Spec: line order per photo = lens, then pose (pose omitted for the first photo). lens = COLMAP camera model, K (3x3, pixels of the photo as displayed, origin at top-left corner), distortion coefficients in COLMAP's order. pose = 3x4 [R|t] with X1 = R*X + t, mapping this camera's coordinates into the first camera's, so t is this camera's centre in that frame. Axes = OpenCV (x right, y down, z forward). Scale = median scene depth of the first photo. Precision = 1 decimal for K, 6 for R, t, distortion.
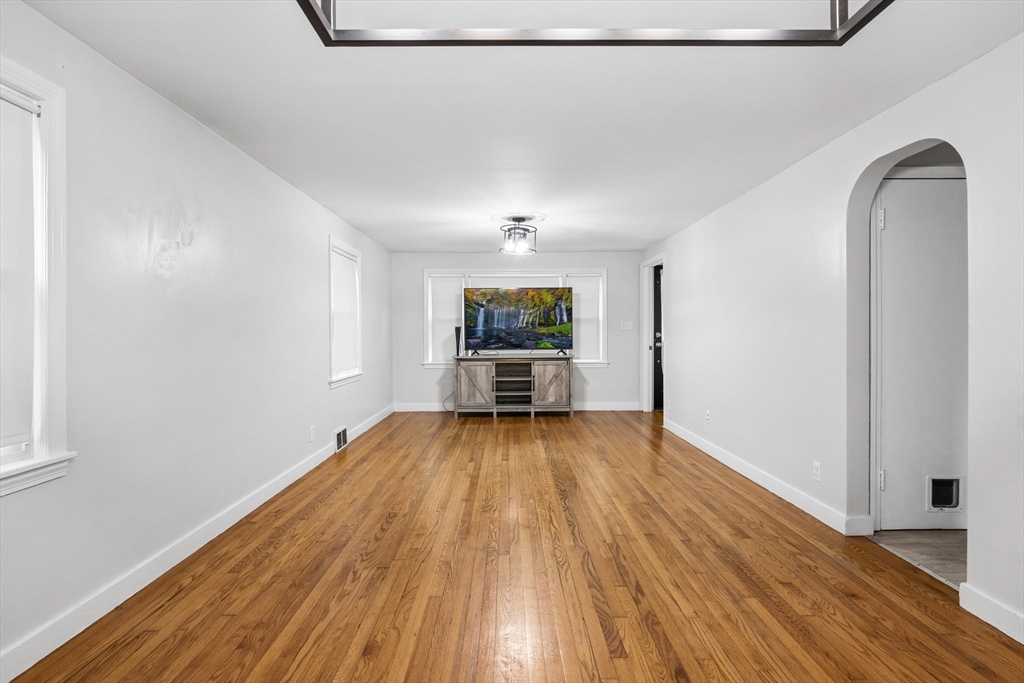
lens RADIAL K [[499.9, 0, 508.3], [0, 499.9, 338.7], [0, 0, 1]] dist [-0.000733, -0.000256]
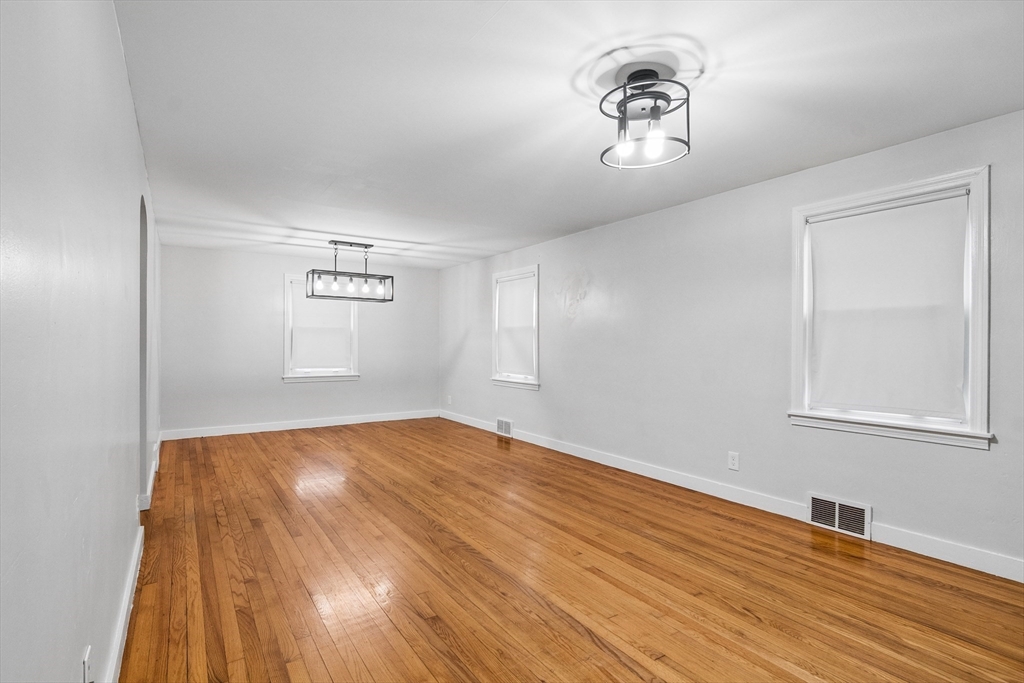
lens RADIAL K [[499.9, 0, 508.3], [0, 499.9, 338.7], [0, 0, 1]] dist [-0.000733, -0.000256]
pose [[-0.836079, -0.005573, -0.548580, 0.535706], [-0.008236, 0.999963, 0.002393, -0.027179], [0.548547, 0.006519, -0.836095, 1.968837]]
